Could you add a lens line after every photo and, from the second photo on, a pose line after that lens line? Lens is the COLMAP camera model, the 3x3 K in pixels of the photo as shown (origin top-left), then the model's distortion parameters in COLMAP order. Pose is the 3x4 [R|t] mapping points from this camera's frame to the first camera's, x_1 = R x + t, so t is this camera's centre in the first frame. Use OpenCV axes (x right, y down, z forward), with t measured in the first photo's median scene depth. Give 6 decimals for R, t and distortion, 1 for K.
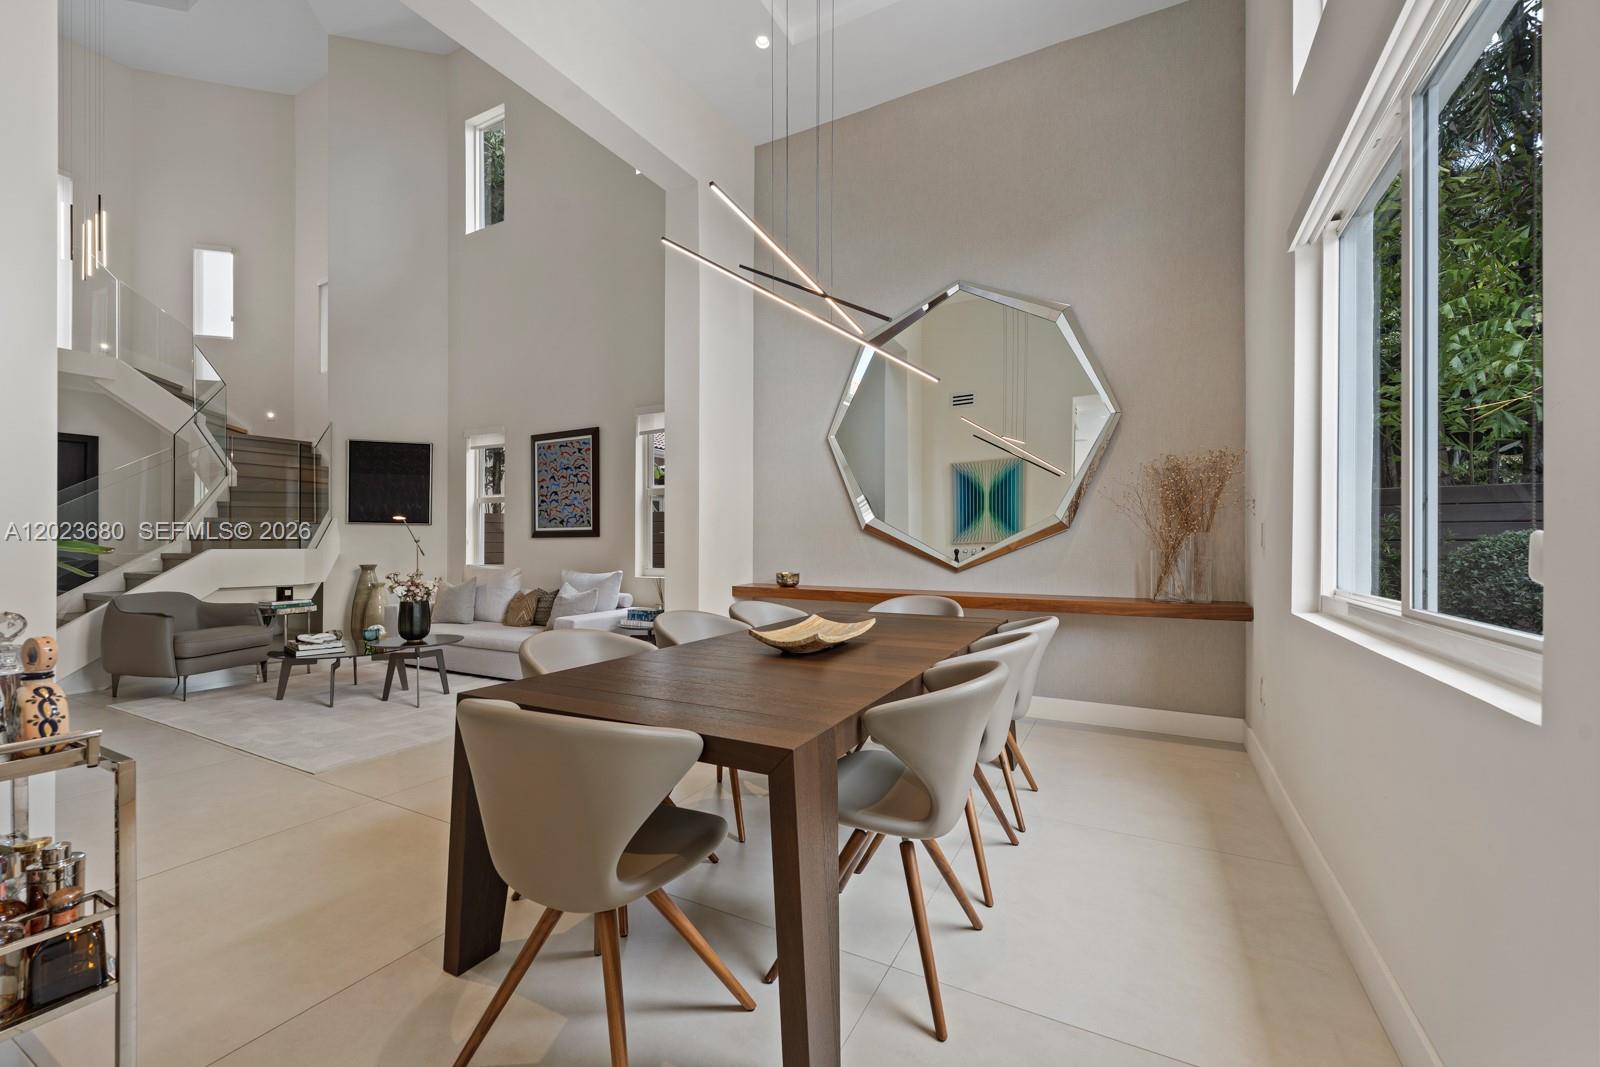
lens RADIAL K [[654.8, 0, 793.3], [0, 654.8, 541.2], [0, 0, 1]] dist [-0.000547, -0.000074]
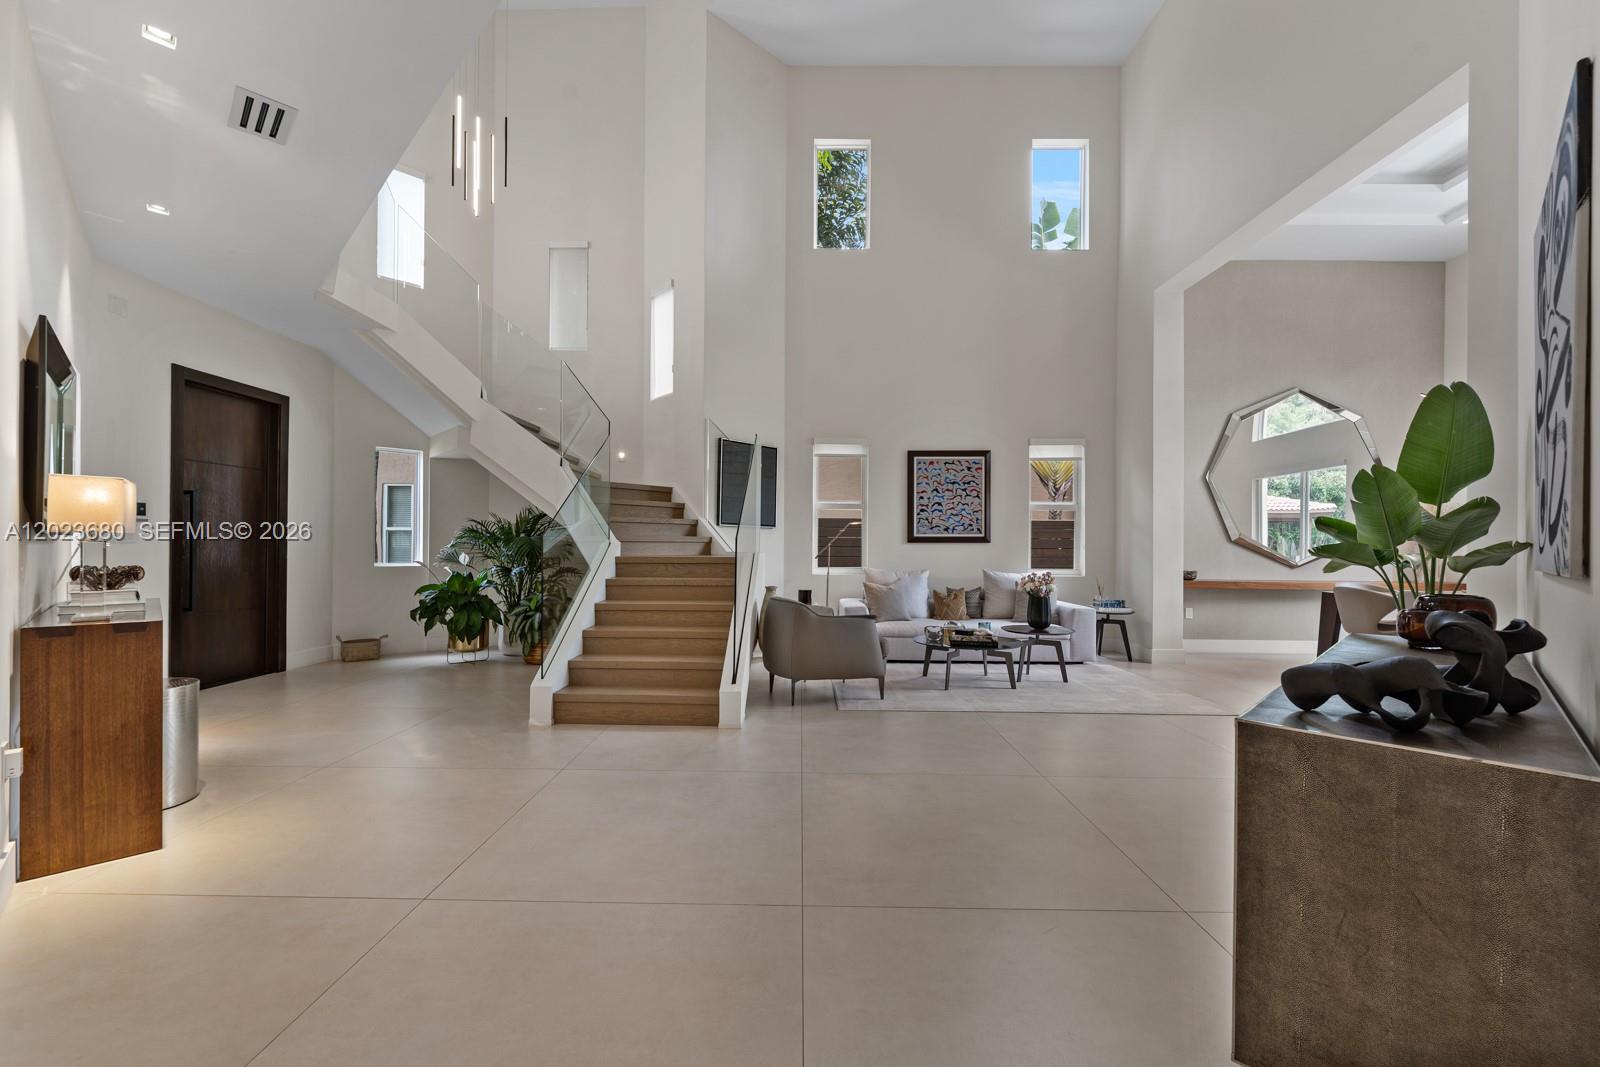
lens RADIAL K [[654.8, 0, 795.4], [0, 654.8, 546.4], [0, 0, 1]] dist [-0.000547, -0.000074]
pose [[0.884347, 0.006543, 0.466785, -1.113987], [-0.009316, 0.999950, 0.003633, -0.001313], [-0.466738, -0.007561, 0.884364, 0.107106]]
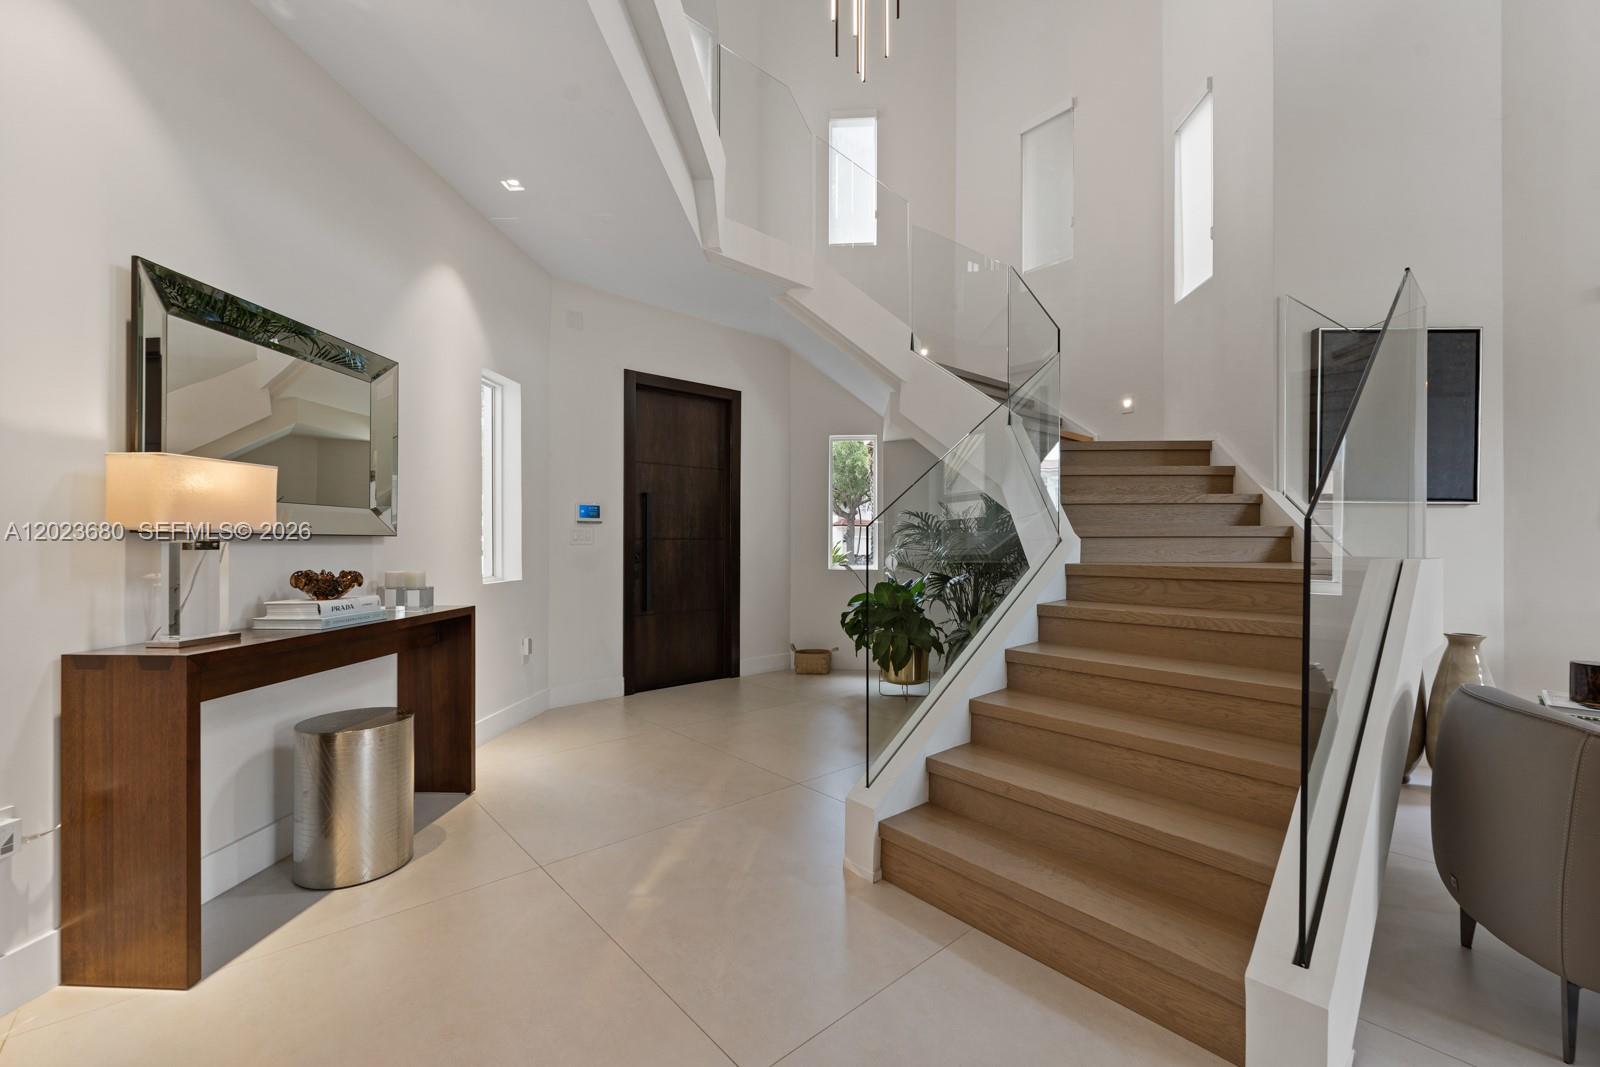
lens RADIAL K [[654.8, 0, 790.7], [0, 654.8, 541.2], [0, 0, 1]] dist [-0.000547, -0.000074]
pose [[0.938624, -0.000126, -0.344943, -0.950251], [0.000026, 1.000000, -0.000294, 0.000976], [0.344943, 0.000267, 0.938624, 0.444304]]
